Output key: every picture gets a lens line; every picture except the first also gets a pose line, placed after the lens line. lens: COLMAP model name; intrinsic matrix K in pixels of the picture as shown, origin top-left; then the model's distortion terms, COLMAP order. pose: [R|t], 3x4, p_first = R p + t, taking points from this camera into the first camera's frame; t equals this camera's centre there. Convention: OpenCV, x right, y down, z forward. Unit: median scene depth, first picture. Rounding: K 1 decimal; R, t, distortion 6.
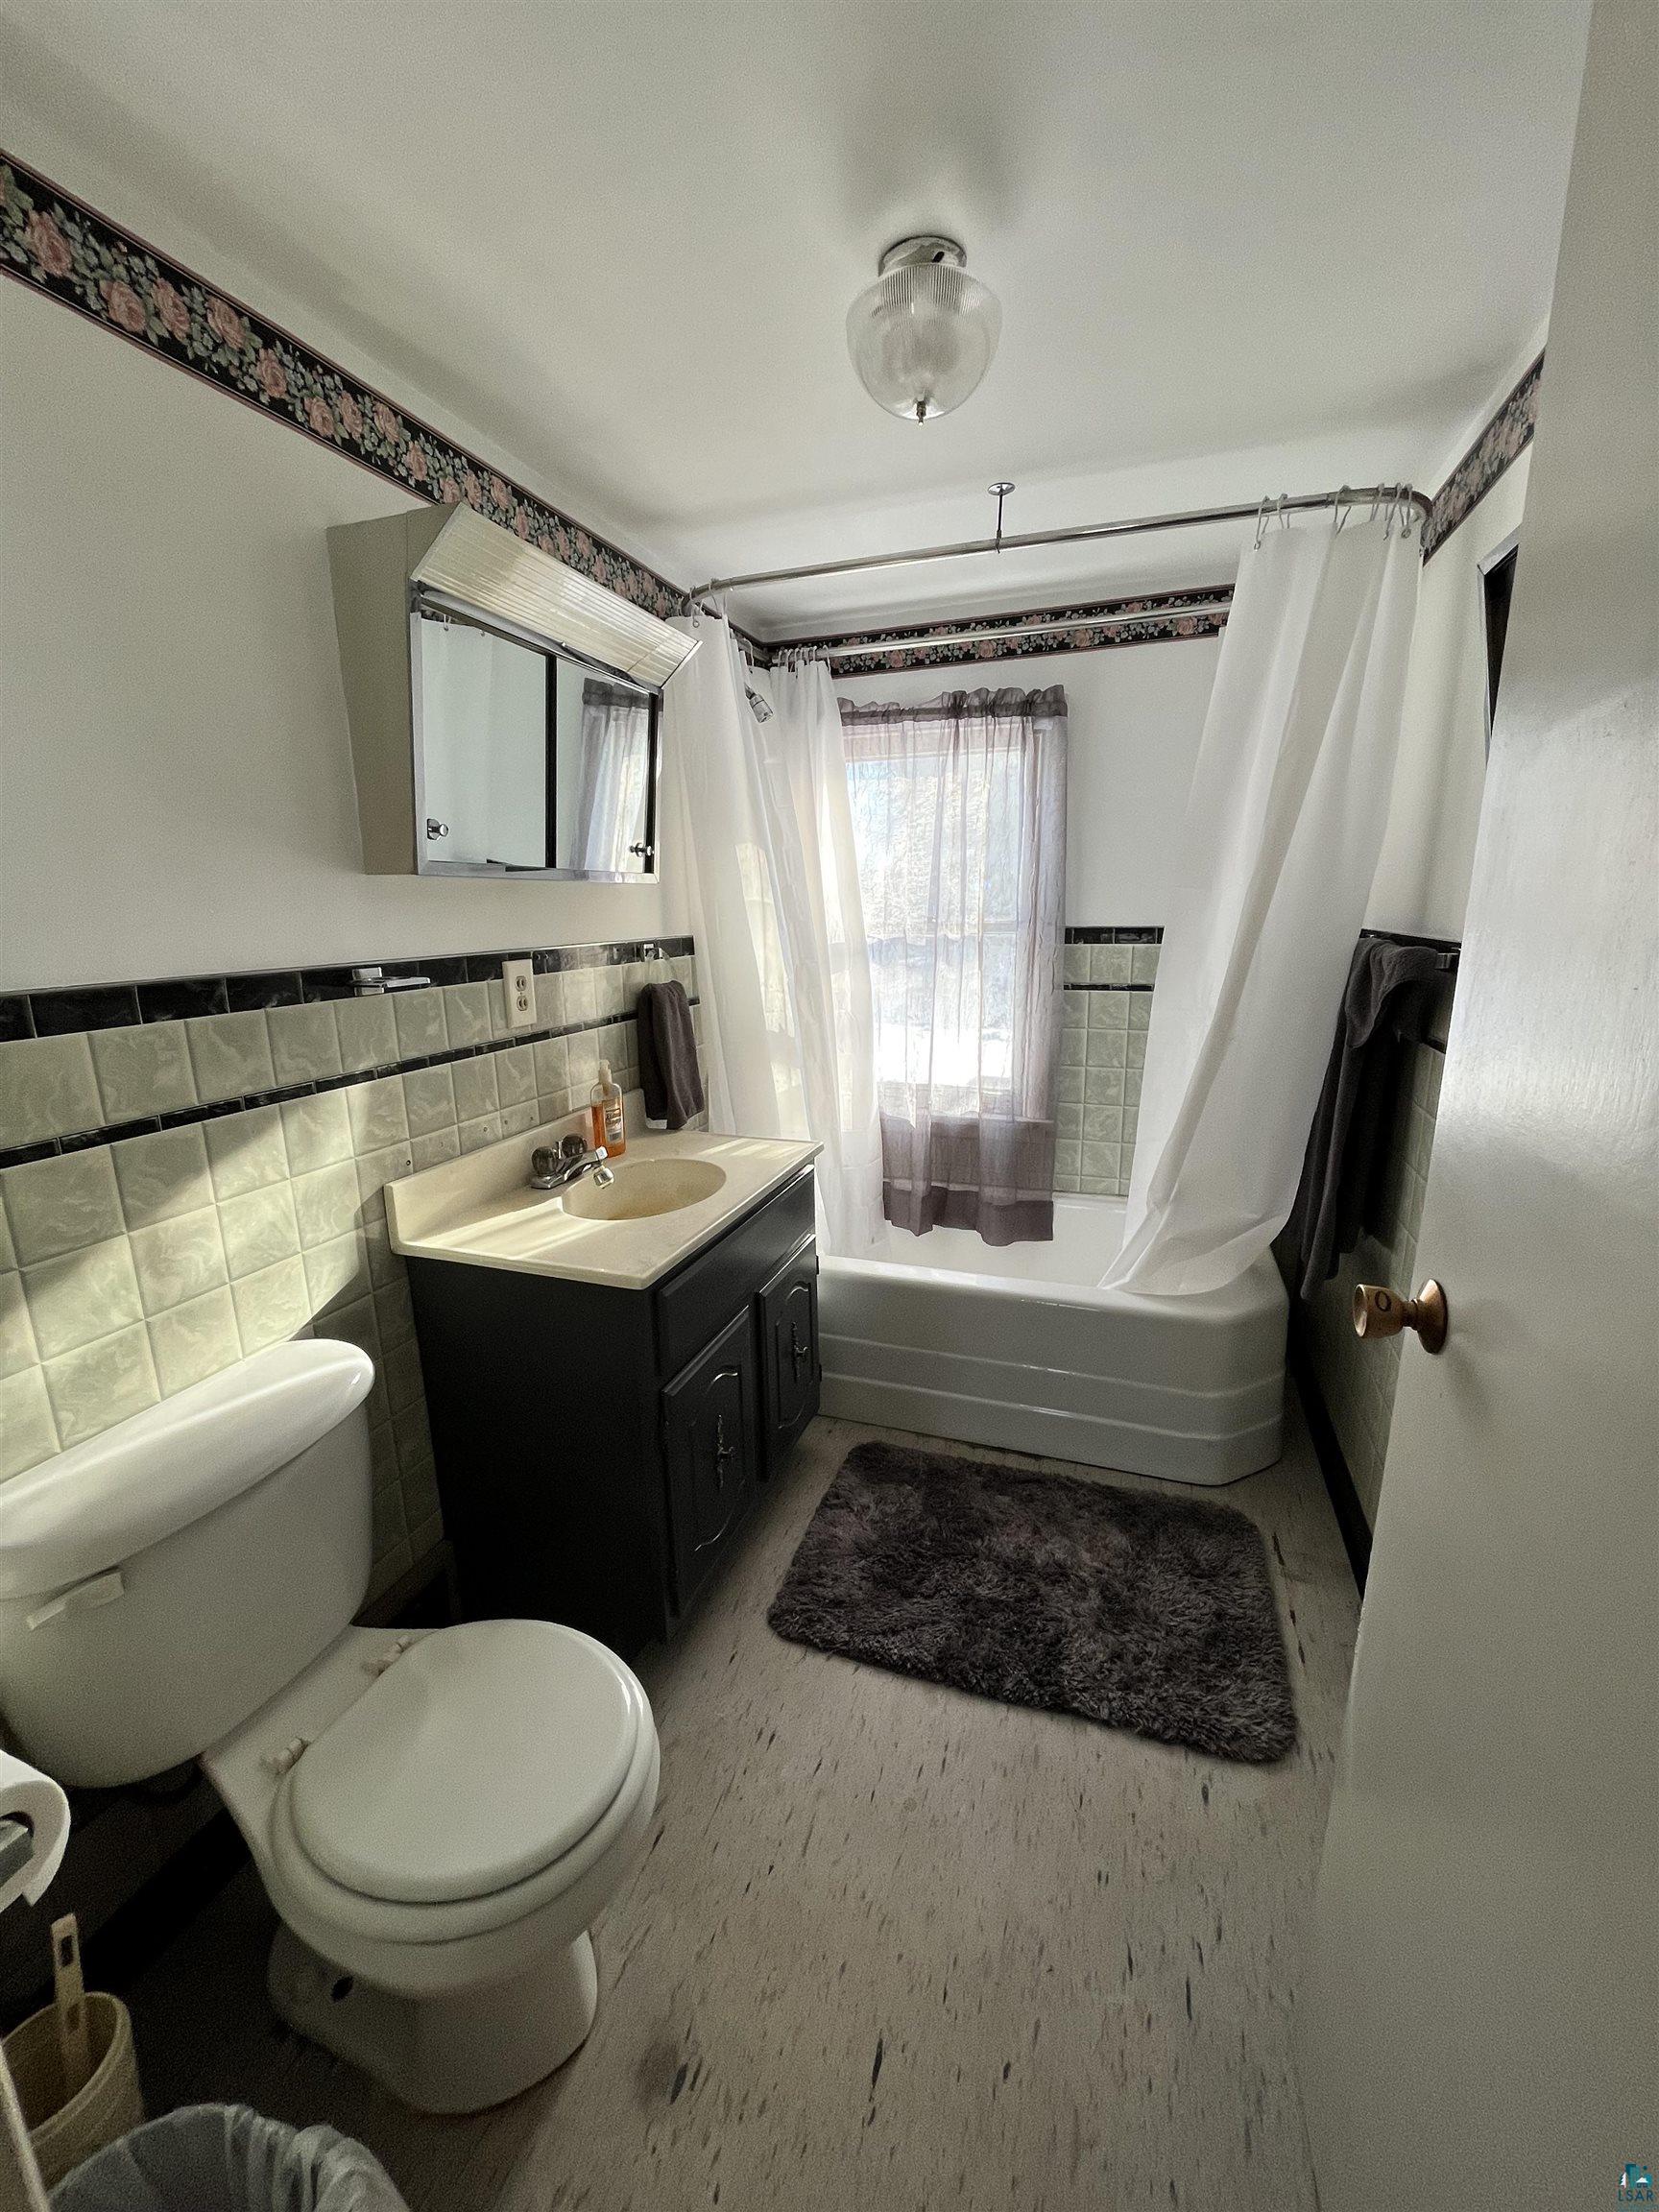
lens RADIAL K [[885.7, 0, 829.5], [0, 885.7, 1106.0], [0, 0, 1]] dist [-0.003291, -0.000433]
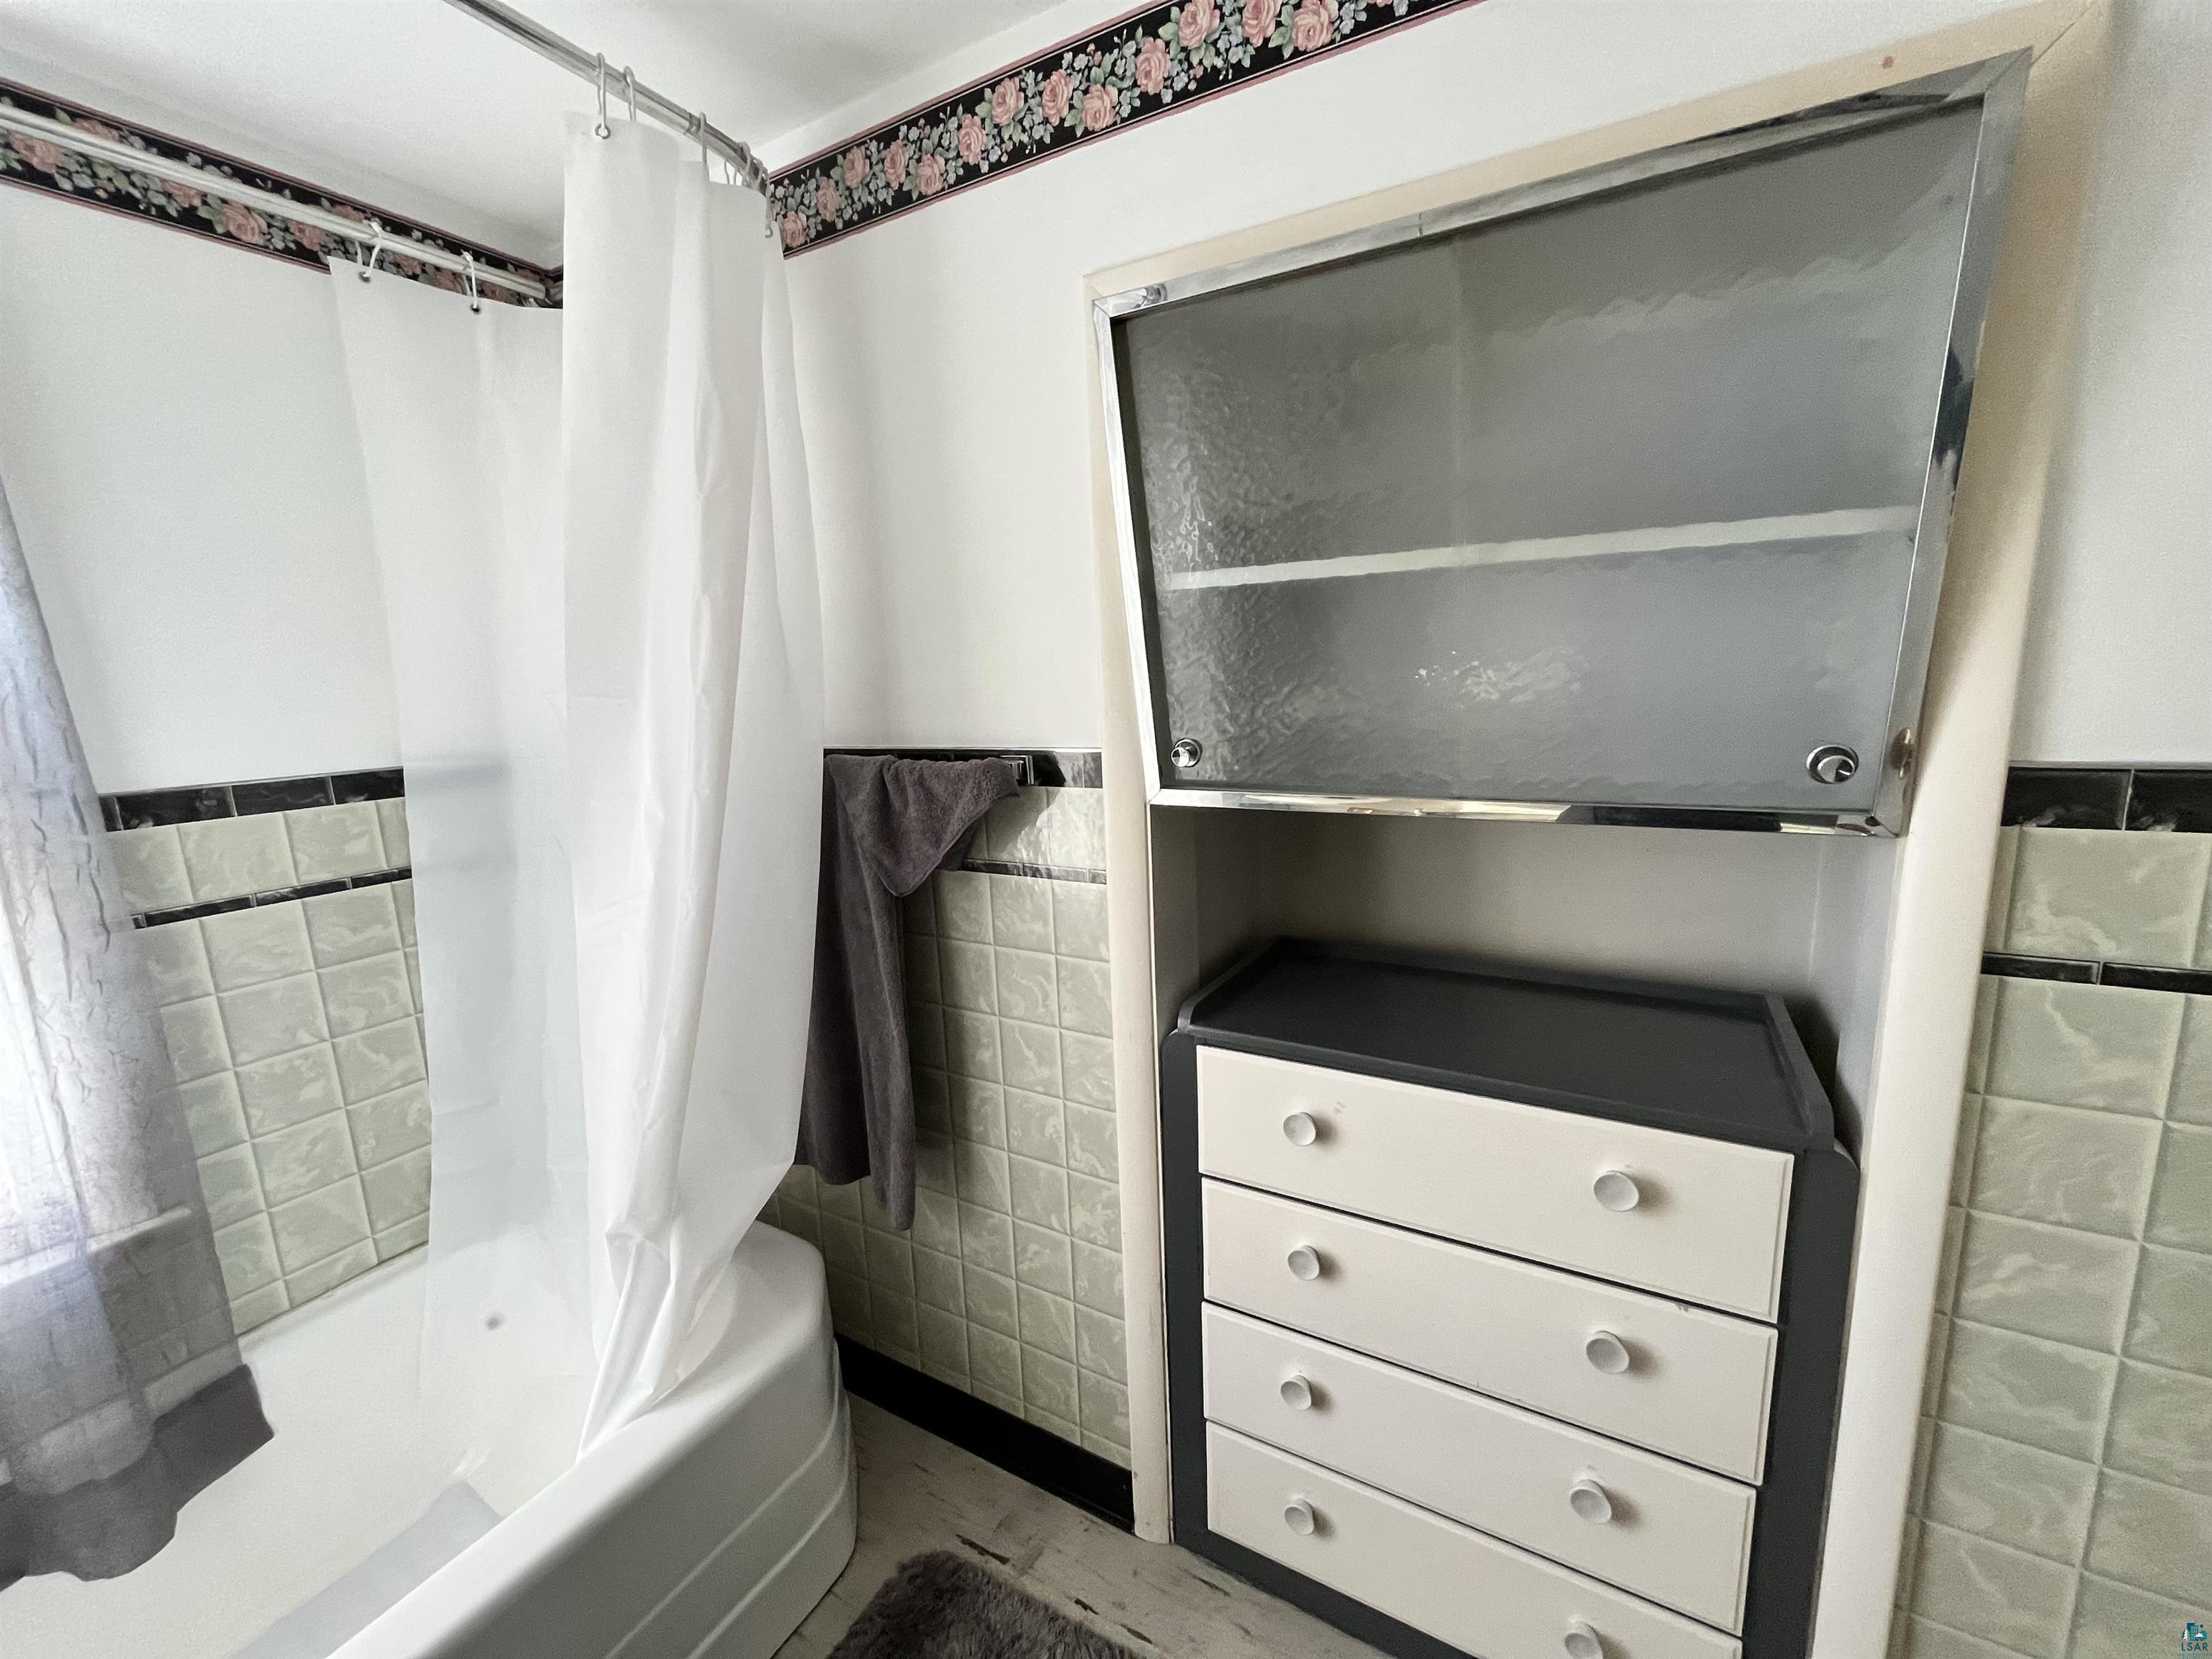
lens RADIAL K [[885.7, 0, 1105.8], [0, 885.7, 835.0], [0, 0, 1]] dist [-0.003291, -0.000433]
pose [[0.182542, -0.172011, 0.968034, -0.072621], [0.251425, 0.960007, 0.123174, -0.109862], [-0.950507, 0.220904, 0.218490, 0.421292]]
